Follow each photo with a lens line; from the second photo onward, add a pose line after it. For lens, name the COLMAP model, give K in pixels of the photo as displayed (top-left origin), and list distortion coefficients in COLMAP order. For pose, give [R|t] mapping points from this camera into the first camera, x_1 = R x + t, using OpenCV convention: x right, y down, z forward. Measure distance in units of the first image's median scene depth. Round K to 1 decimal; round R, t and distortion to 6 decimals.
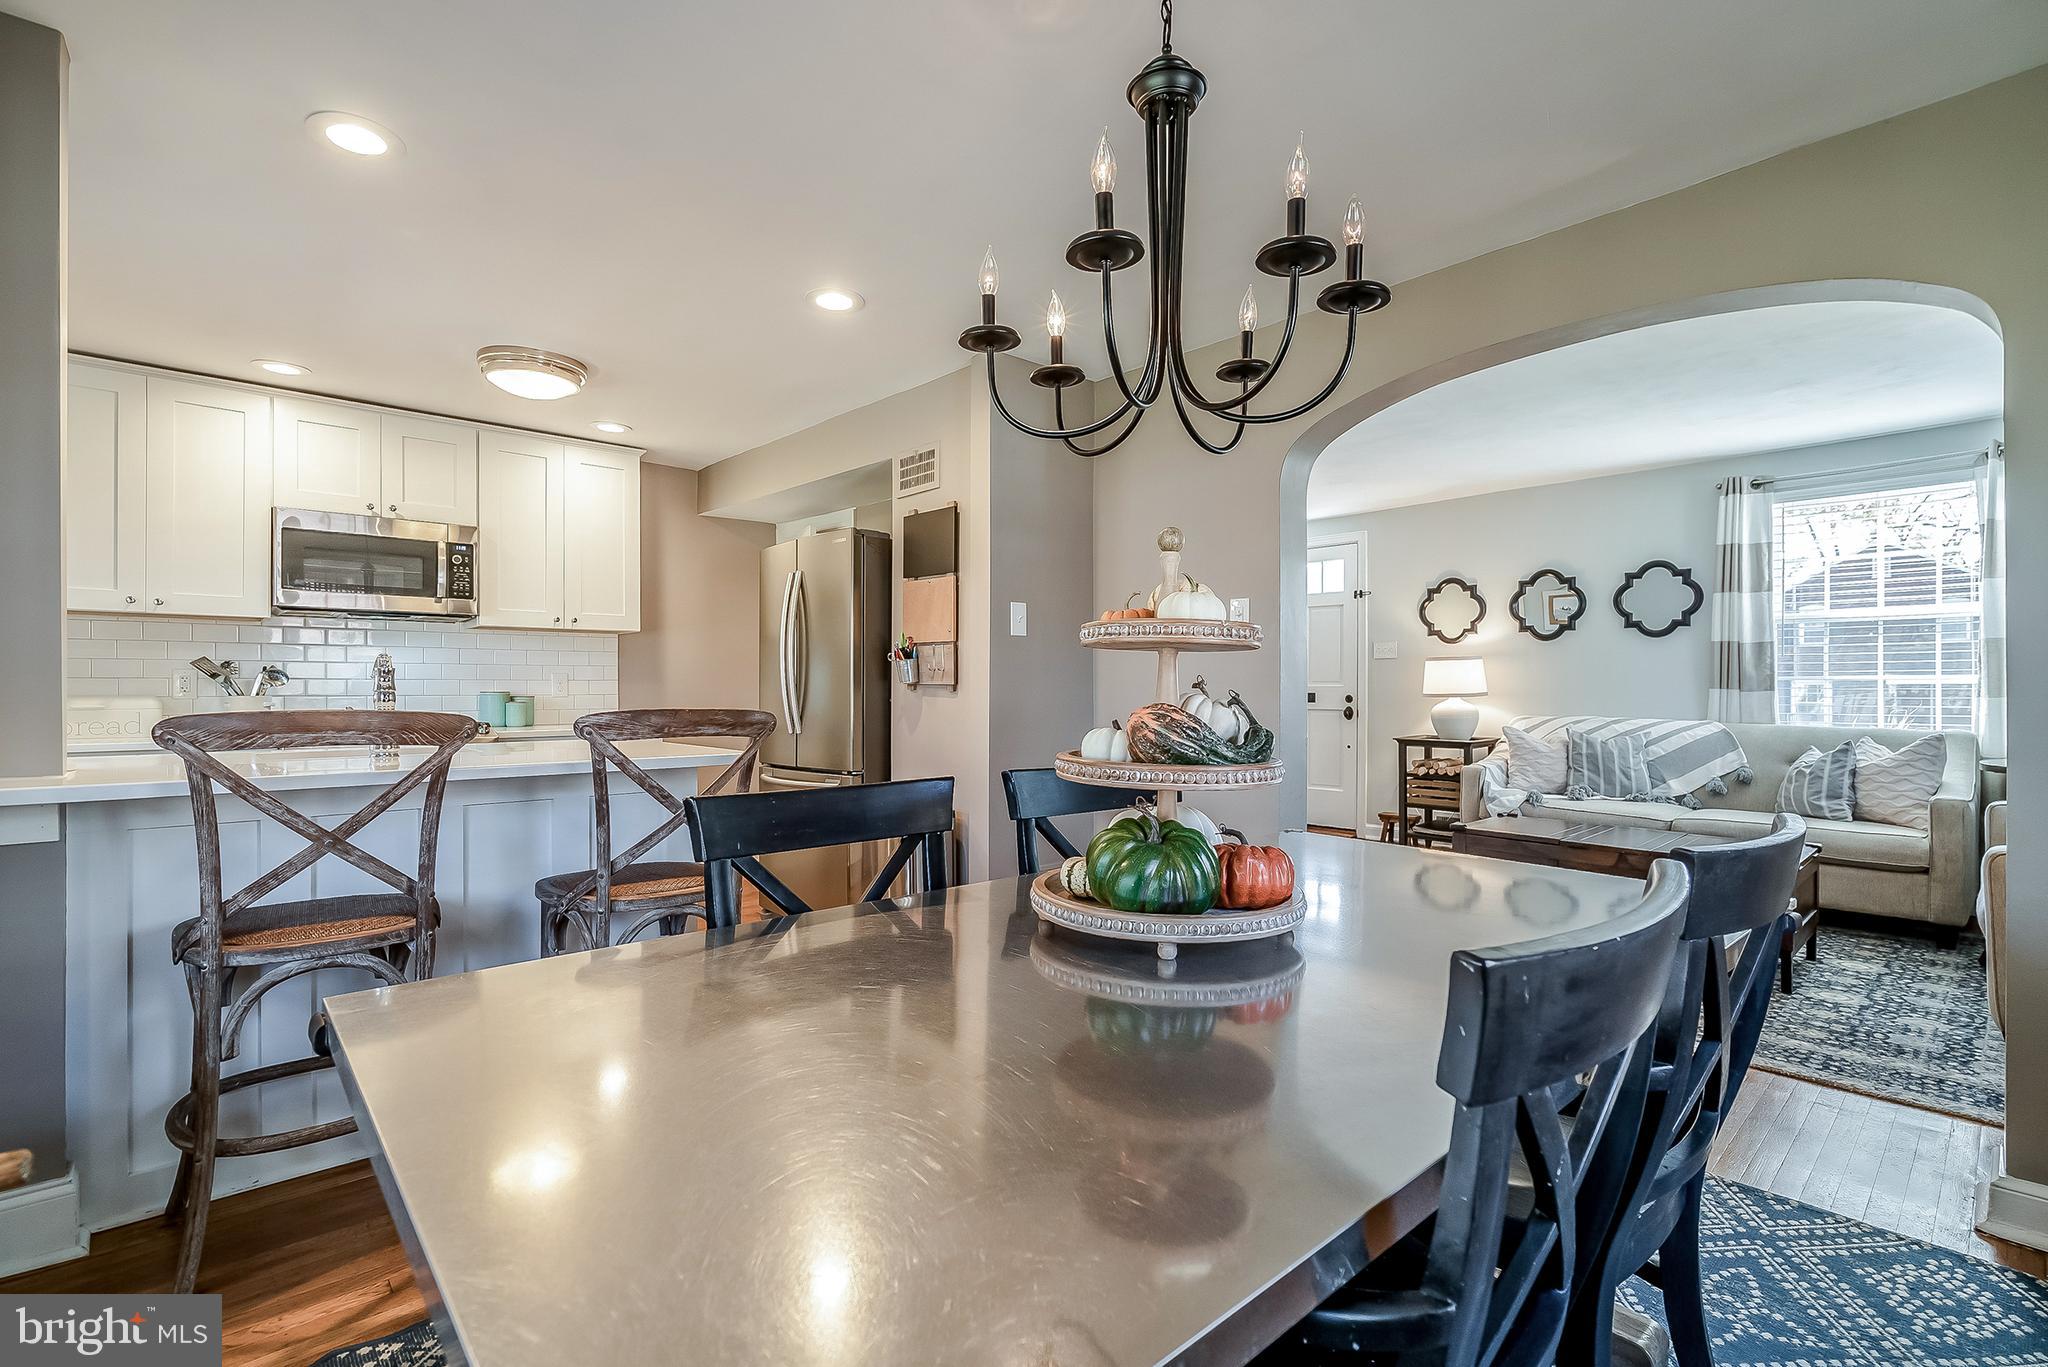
lens RADIAL K [[934.9, 0, 1009.0], [0, 934.9, 692.0], [0, 0, 1]] dist [-0.005810, 0.001703]
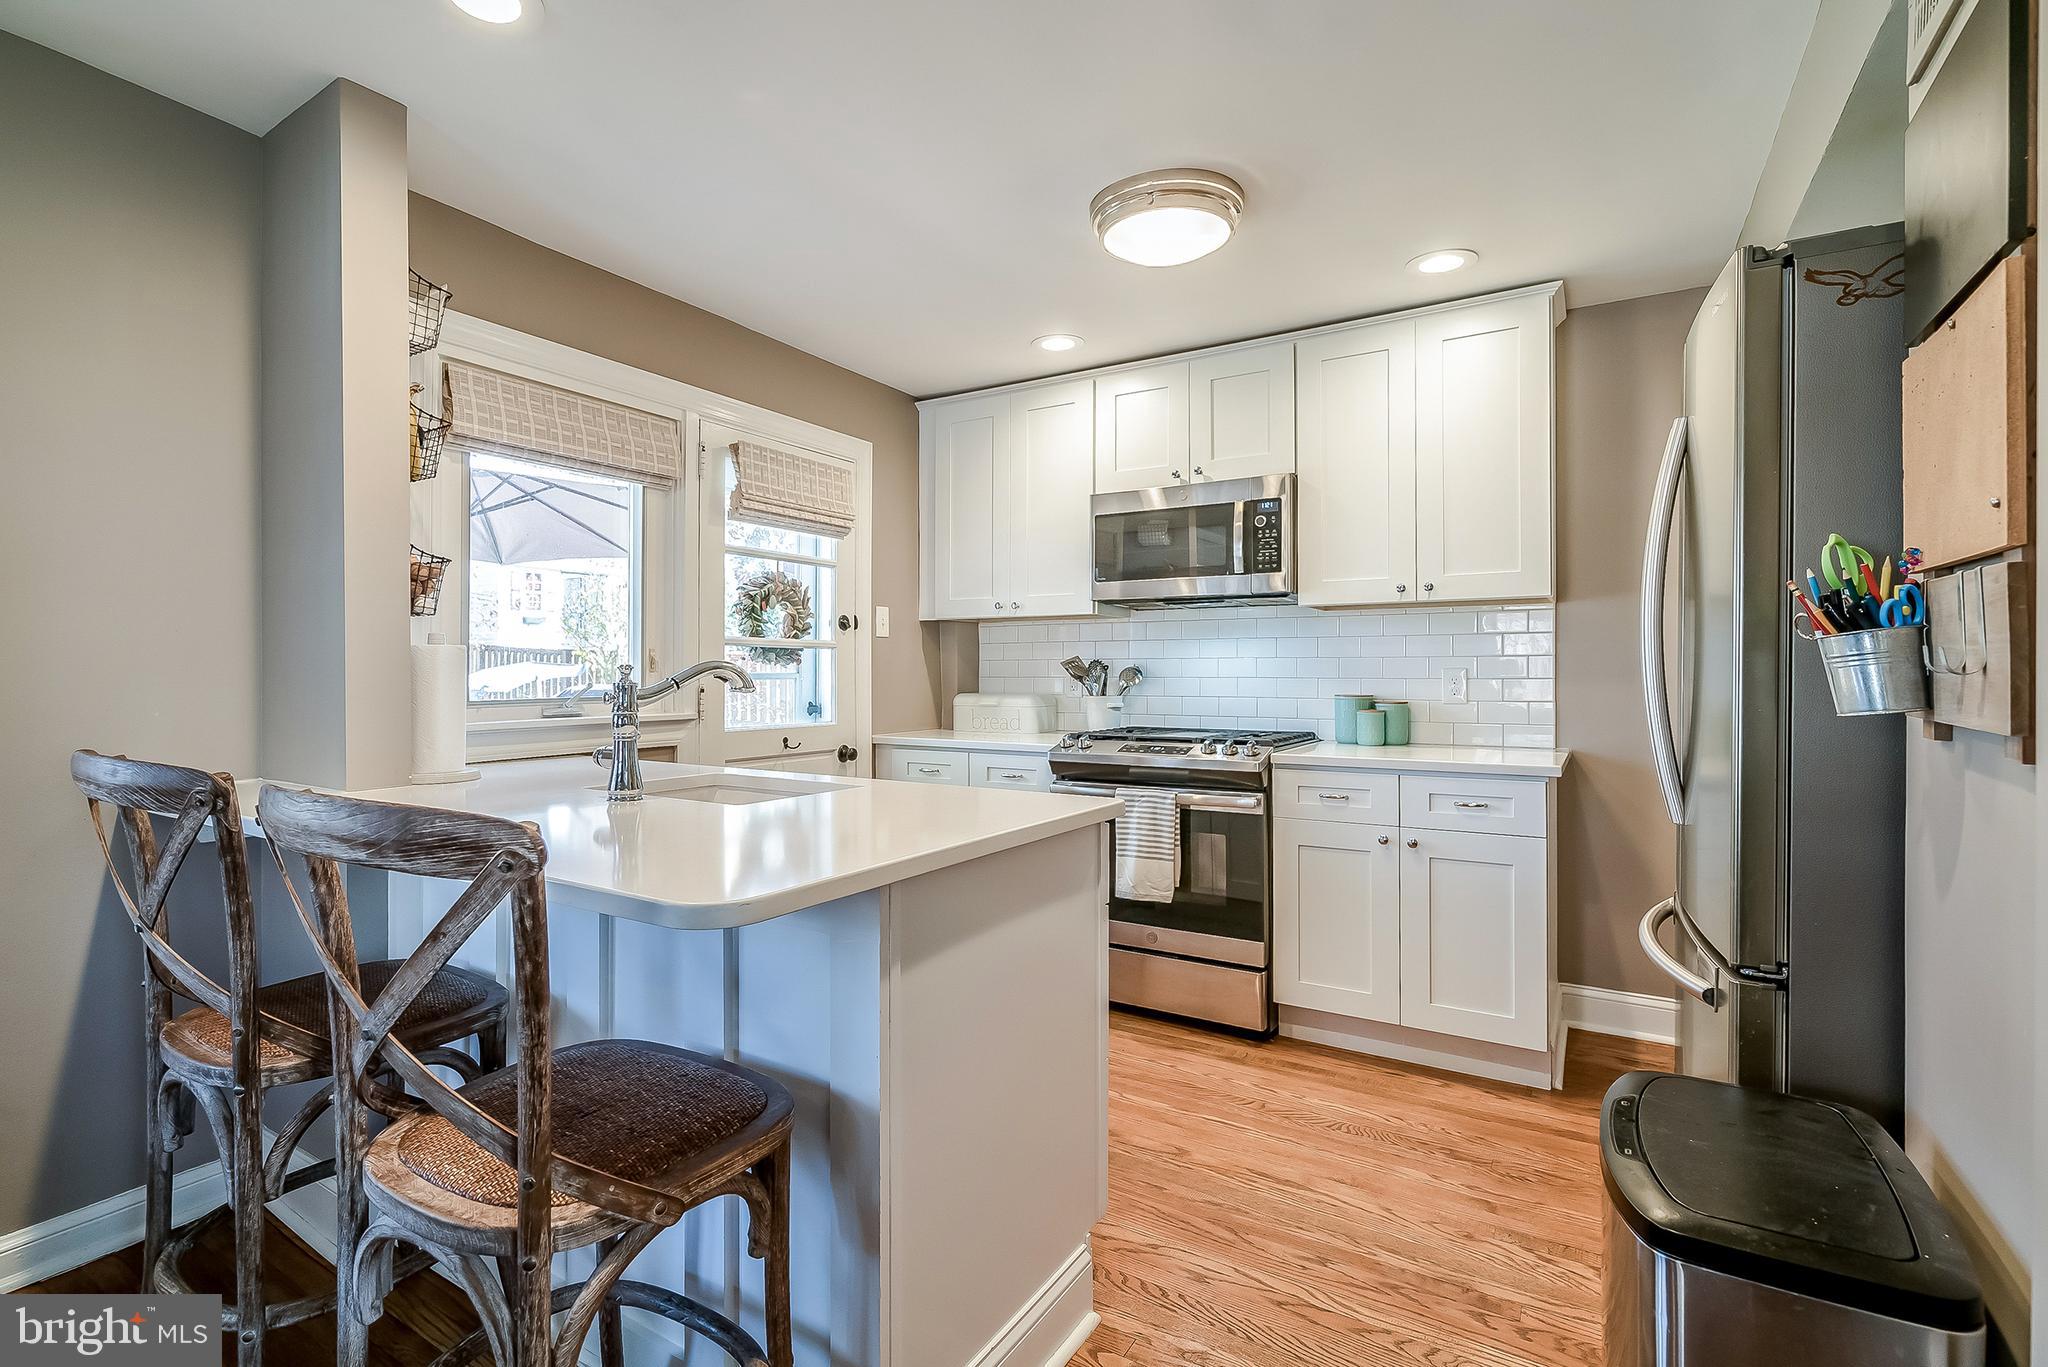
lens RADIAL K [[934.9, 0, 1032.9], [0, 934.9, 672.5], [0, 0, 1]] dist [-0.005810, 0.001703]
pose [[0.292302, 0.000513, -0.956326, 0.078194], [-0.006751, 0.999976, -0.001528, -0.017727], [0.956302, 0.006903, 0.292299, 0.614491]]
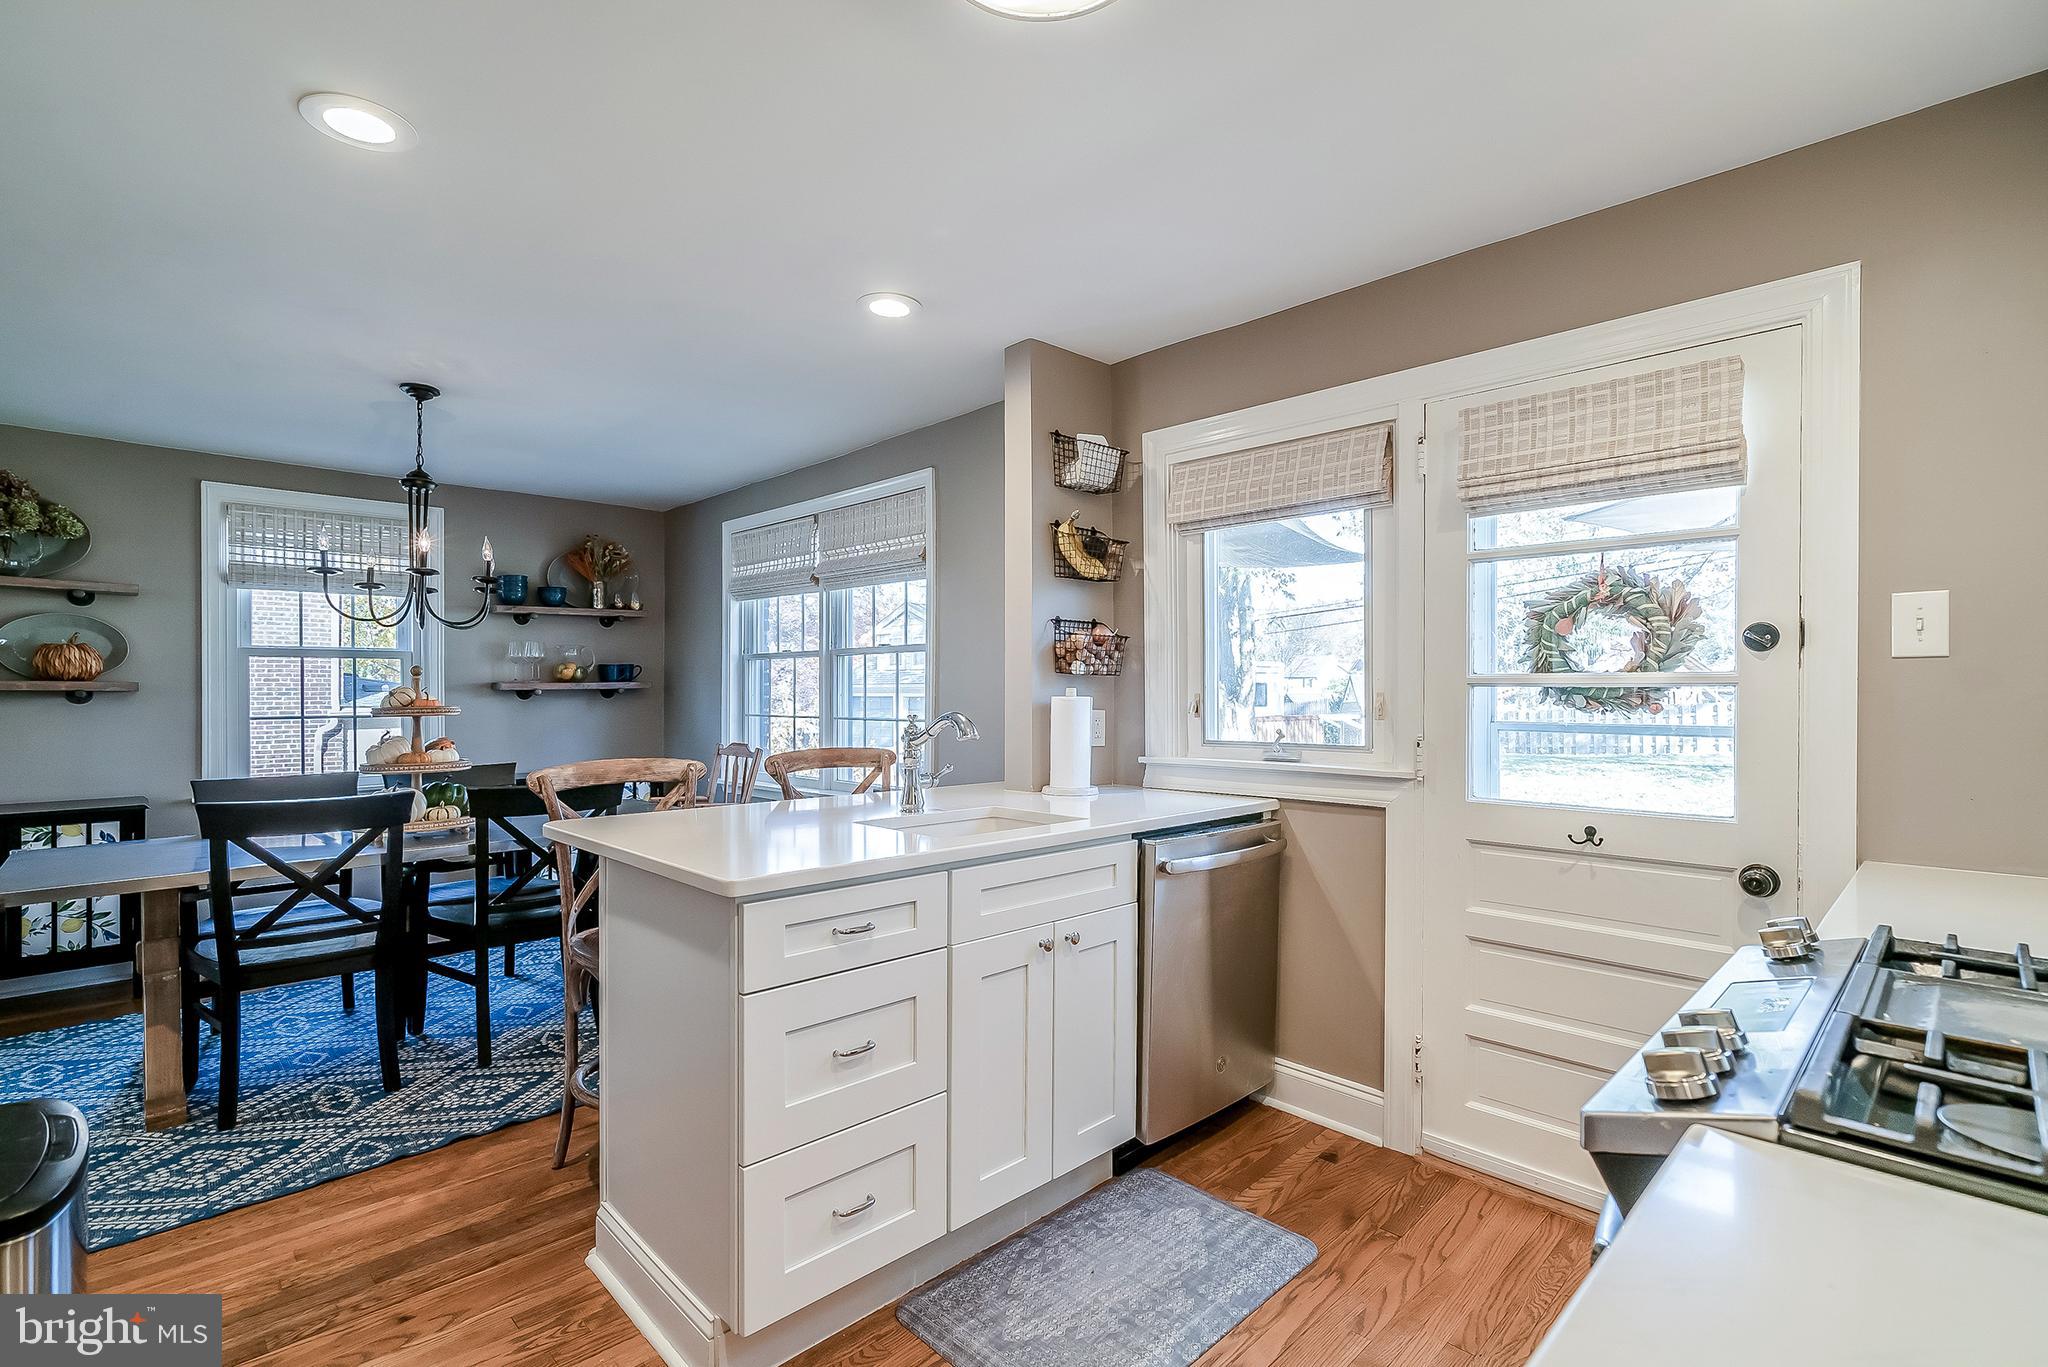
lens RADIAL K [[934.9, 0, 1012.9], [0, 934.9, 697.0], [0, 0, 1]] dist [-0.005810, 0.001703]
pose [[-0.999393, -0.001555, -0.034791, -0.423033], [-0.001965, 0.999929, 0.011776, -0.039022], [0.034770, 0.011837, -0.999325, 1.155485]]
